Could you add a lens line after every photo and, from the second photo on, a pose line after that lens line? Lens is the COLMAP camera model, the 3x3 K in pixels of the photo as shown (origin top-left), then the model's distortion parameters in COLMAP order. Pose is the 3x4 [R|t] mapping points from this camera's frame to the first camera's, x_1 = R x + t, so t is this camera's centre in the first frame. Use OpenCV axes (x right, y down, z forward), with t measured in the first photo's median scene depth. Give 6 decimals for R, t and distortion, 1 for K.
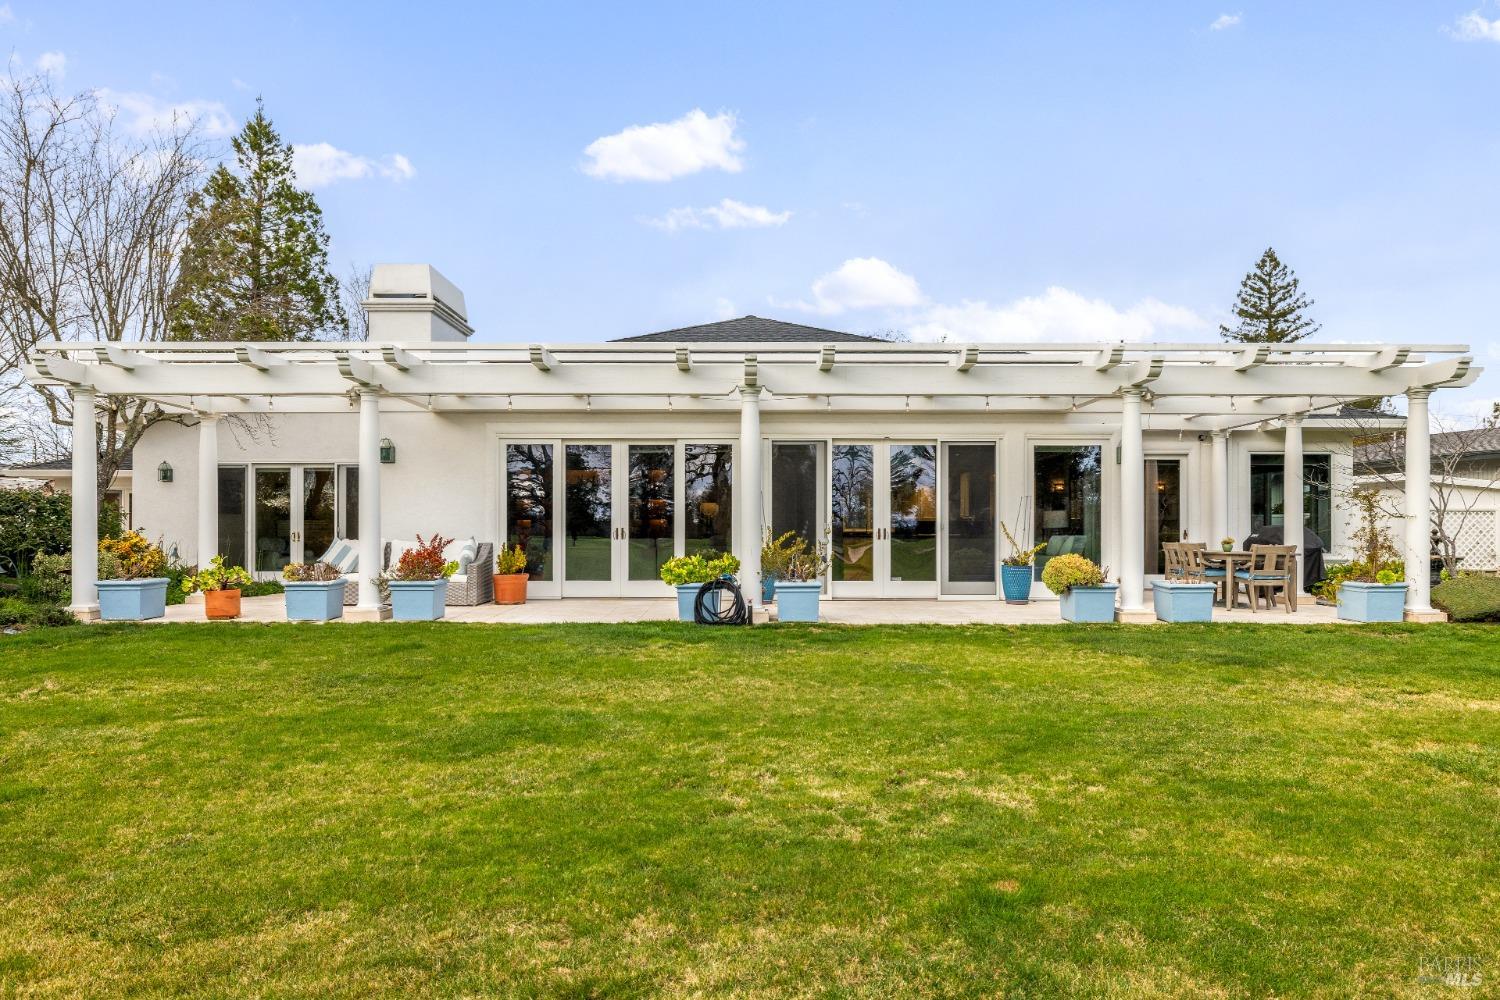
lens RADIAL K [[911.0, 0, 753.4], [0, 911.0, 536.8], [0, 0, 1]] dist [-0.003237, -0.001664]
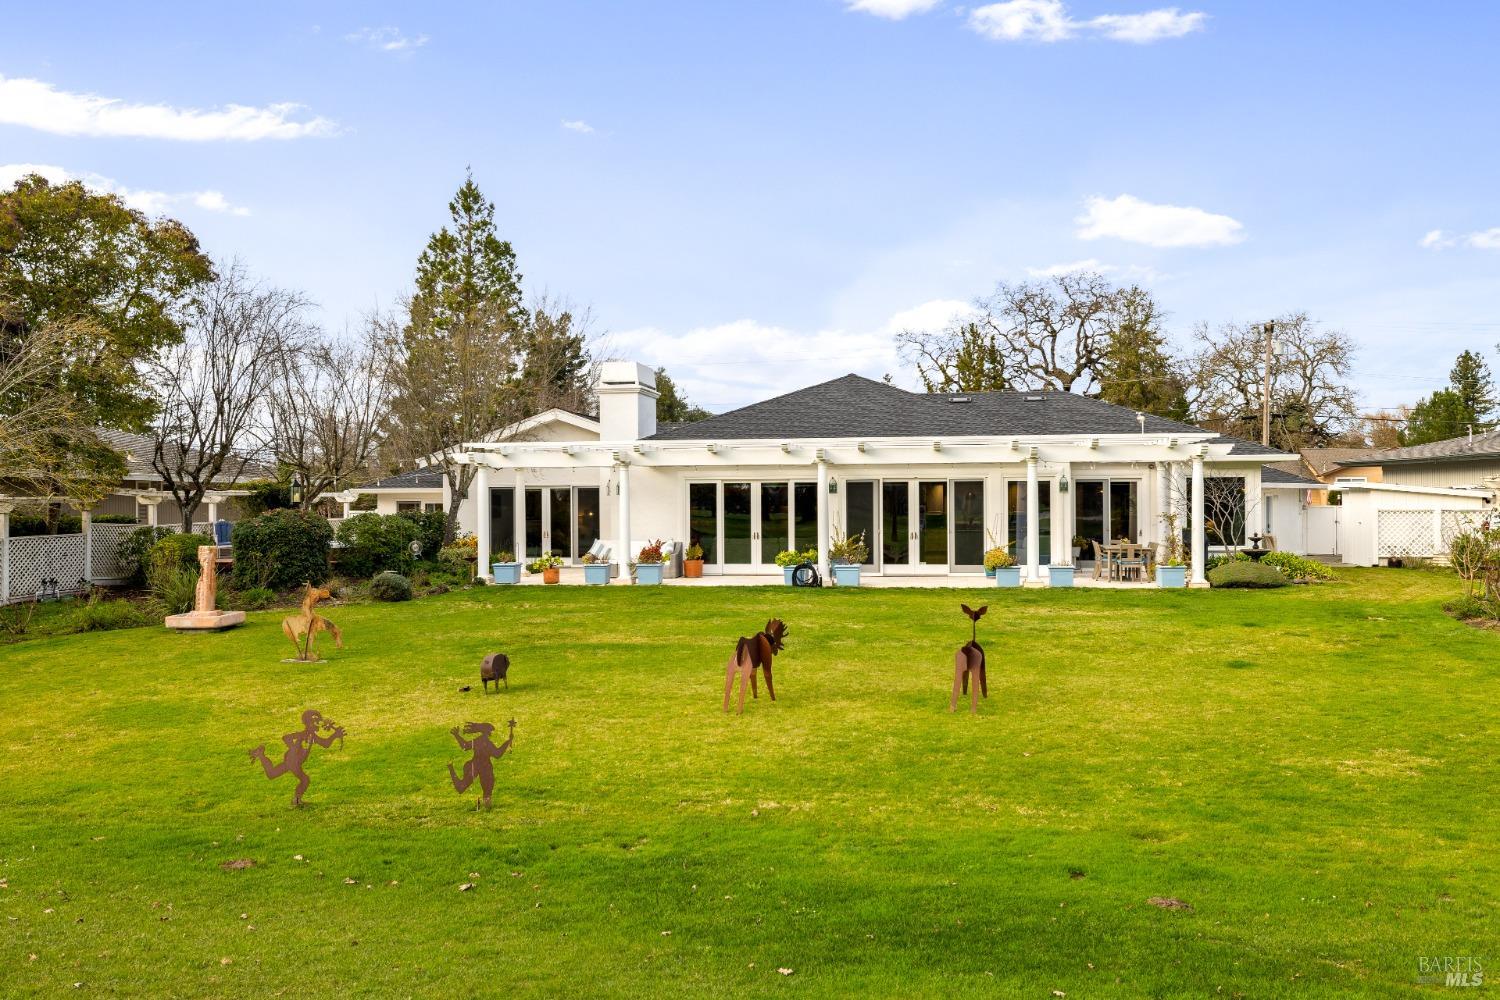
lens RADIAL K [[1246.6, 0, 750.0], [0, 1246.6, 500.0], [0, 0, 1]] dist [0.006430, 0.000520]
pose [[0.985486, -0.007799, -0.169577, 0.232669], [0.006967, 0.999961, -0.005501, -0.057343], [0.169613, 0.004240, 0.985502, -1.267899]]
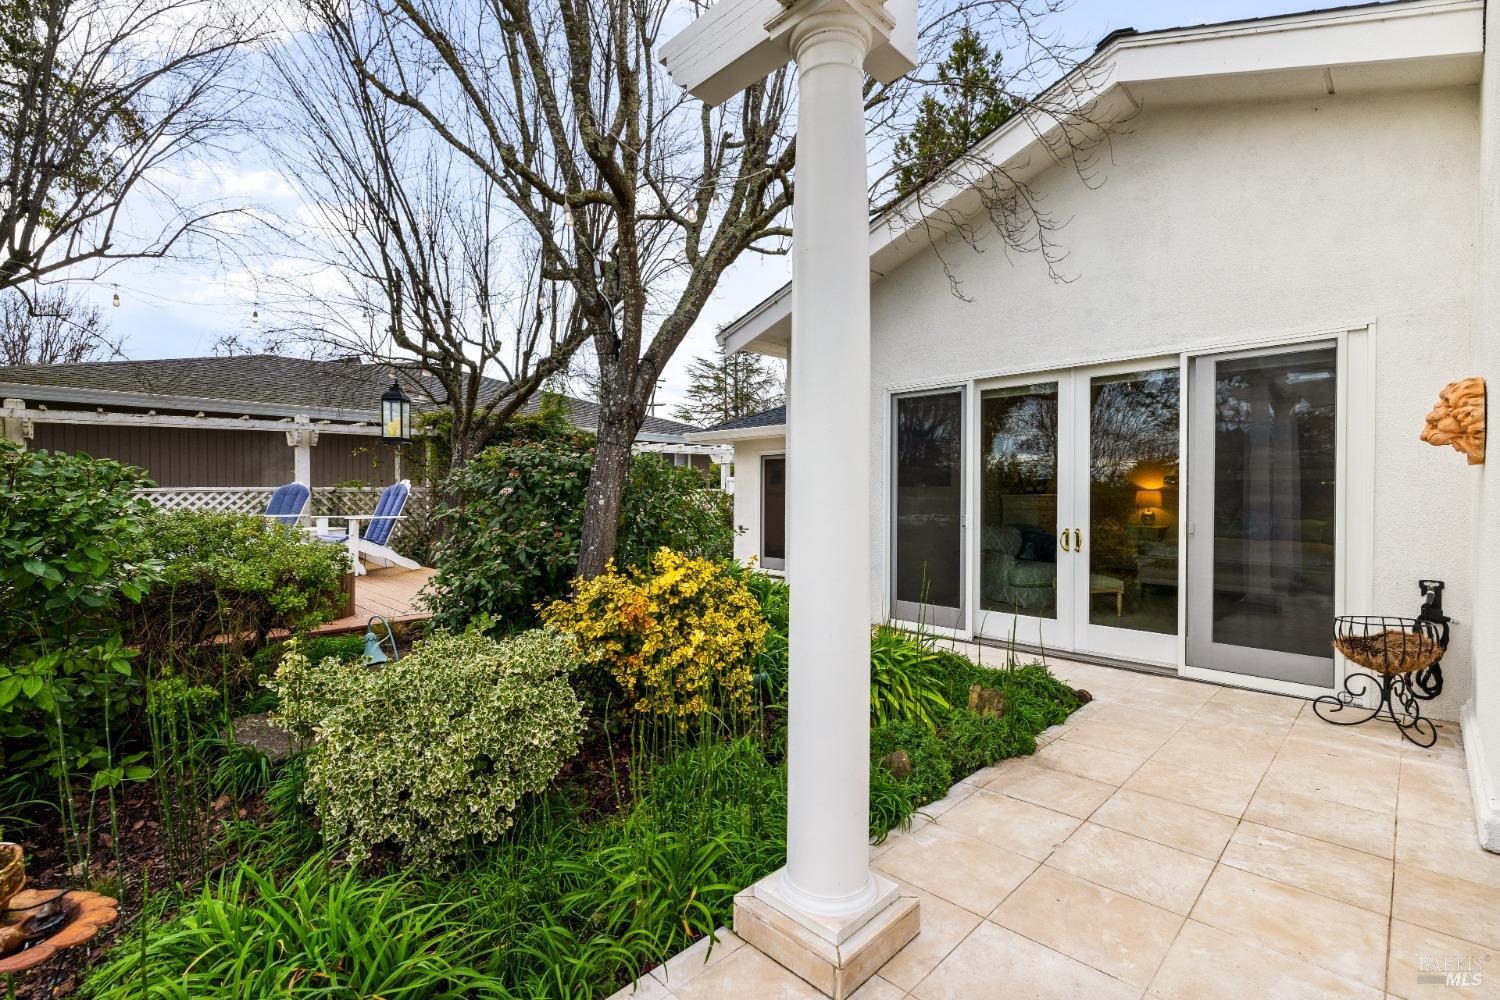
lens RADIAL K [[645.5, 0, 750.0], [0, 645.5, 500.0], [0, 0, 1]] dist [0.000693, 0.000052]
pose [[0.692526, -0.000232, -0.721393, -0.523407], [0.002382, 0.999995, 0.001965, -0.023894], [0.721389, -0.003079, 0.692524, 0.916480]]
